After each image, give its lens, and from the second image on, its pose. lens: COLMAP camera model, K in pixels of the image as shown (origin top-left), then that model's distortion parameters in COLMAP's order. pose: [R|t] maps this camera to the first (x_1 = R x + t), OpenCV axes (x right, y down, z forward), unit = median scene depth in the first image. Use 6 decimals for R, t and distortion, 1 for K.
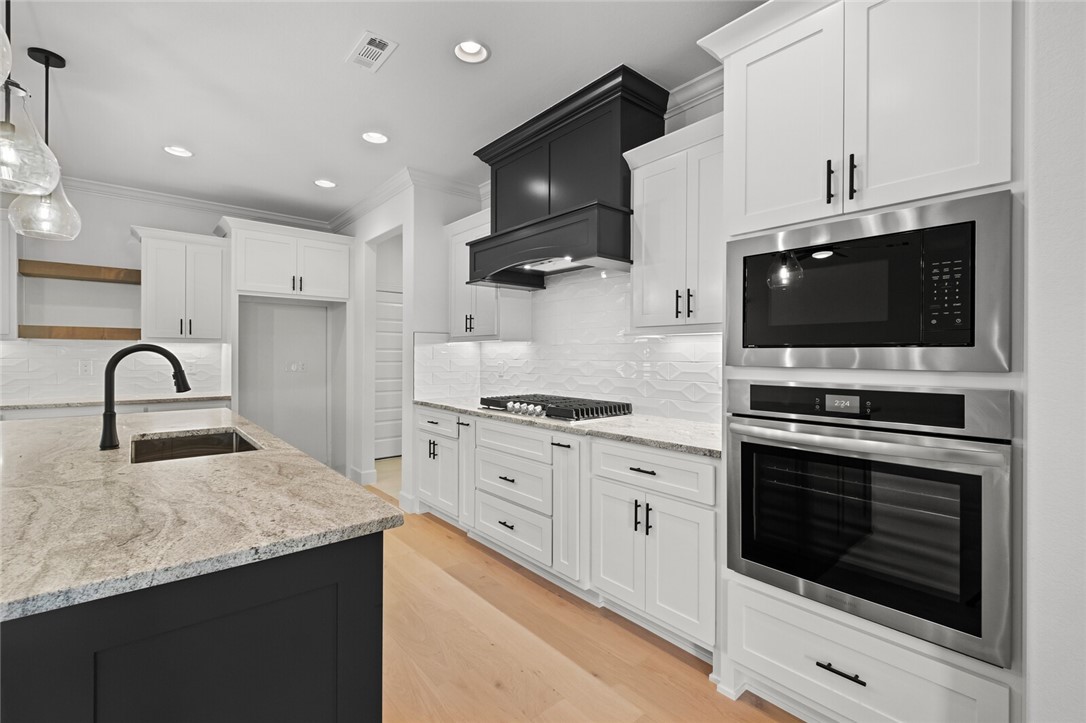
lens RADIAL K [[481.7, 0, 549.6], [0, 481.7, 361.6], [0, 0, 1]] dist [0.010821, -0.000572]
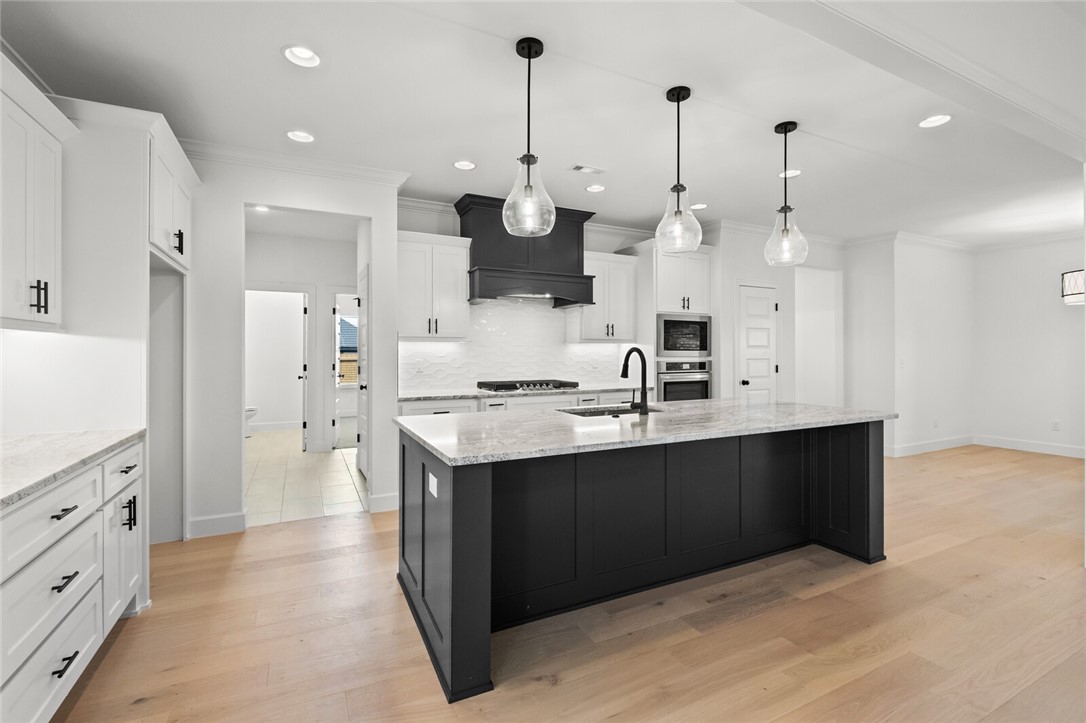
lens RADIAL K [[483.3, 0, 547.9], [0, 483.3, 357.1], [0, 0, 1]] dist [0.026183, 0.000290]
pose [[0.235236, -0.007567, 0.971909, -2.942124], [0.016435, 0.999858, 0.003807, -0.010011], [-0.971799, 0.015077, 0.235327, 1.096837]]
